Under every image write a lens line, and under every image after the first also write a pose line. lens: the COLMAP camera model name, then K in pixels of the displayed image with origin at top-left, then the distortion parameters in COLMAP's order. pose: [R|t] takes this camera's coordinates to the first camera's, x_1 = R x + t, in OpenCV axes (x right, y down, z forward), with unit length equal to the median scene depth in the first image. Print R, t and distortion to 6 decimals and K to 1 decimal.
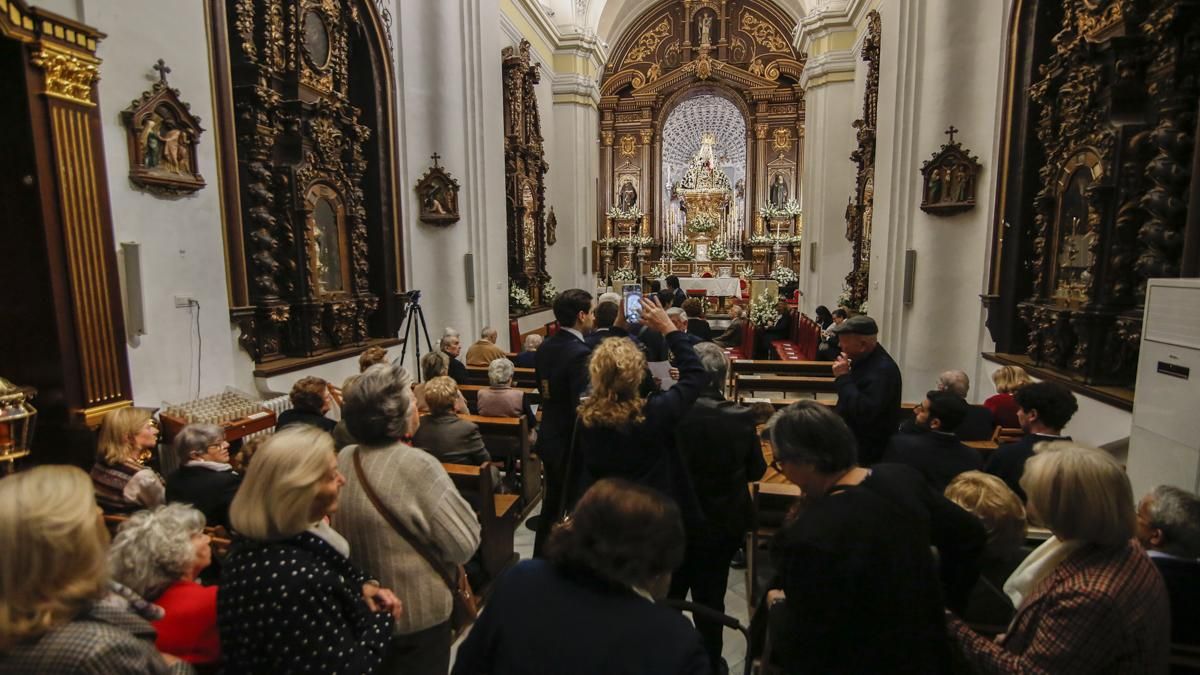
lens RADIAL K [[553.3, 0, 597.9], [0, 553.3, 338.3], [0, 0, 1]] dist [-0.021407, 0.001493]
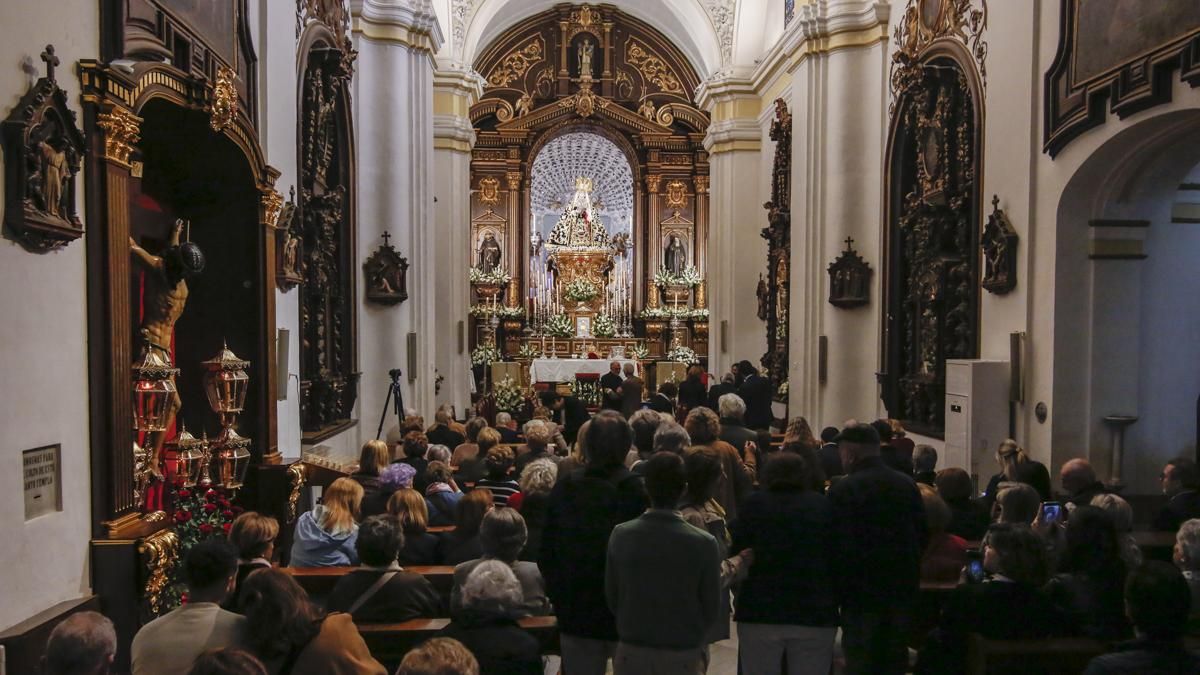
lens RADIAL K [[916.9, 0, 596.5], [0, 916.9, 375.1], [0, 0, 1]] dist [-0.002125, 0.000832]
pose [[0.963065, 0.000530, 0.269268, -0.158444], [0.024104, 0.995814, -0.088170, 0.031433], [-0.268187, 0.091404, 0.959021, -0.277312]]
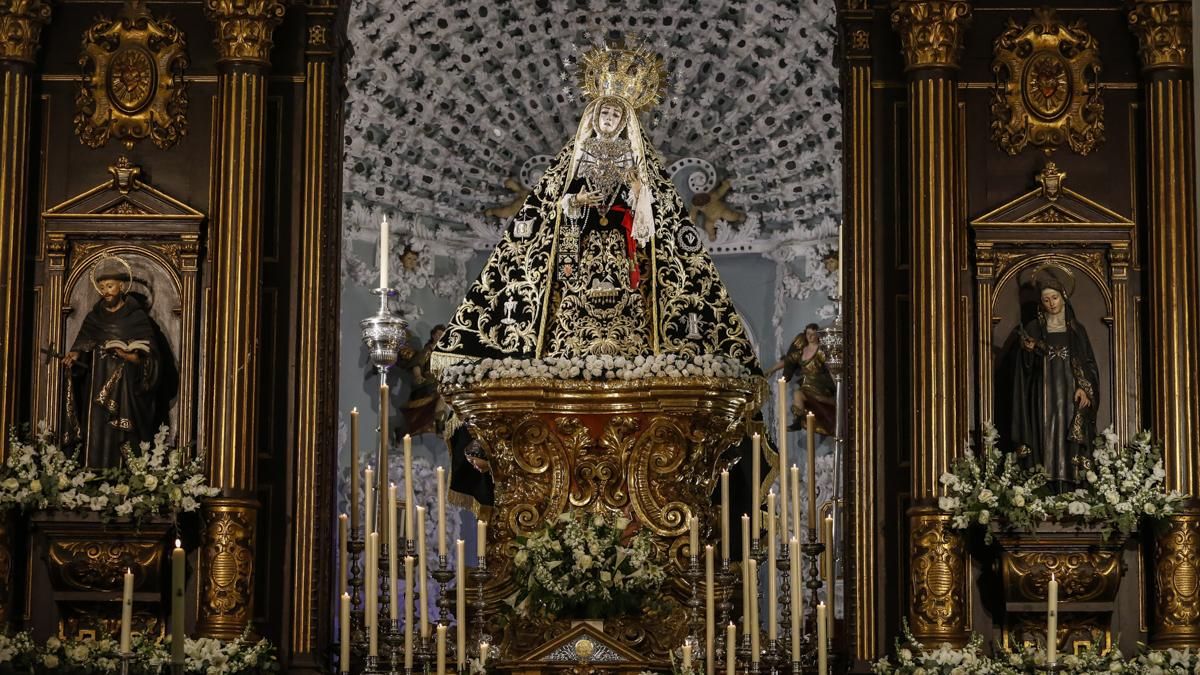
lens RADIAL K [[3283.0, 0, 598.4], [0, 3283.0, 339.2], [0, 0, 1]] dist [-0.164990, 0.000000]
pose [[0.982540, 0.045317, 0.180446, 0.021214], [0.008981, 0.957200, -0.289288, 0.002825], [-0.185832, 0.285858, 0.940081, 0.106058]]
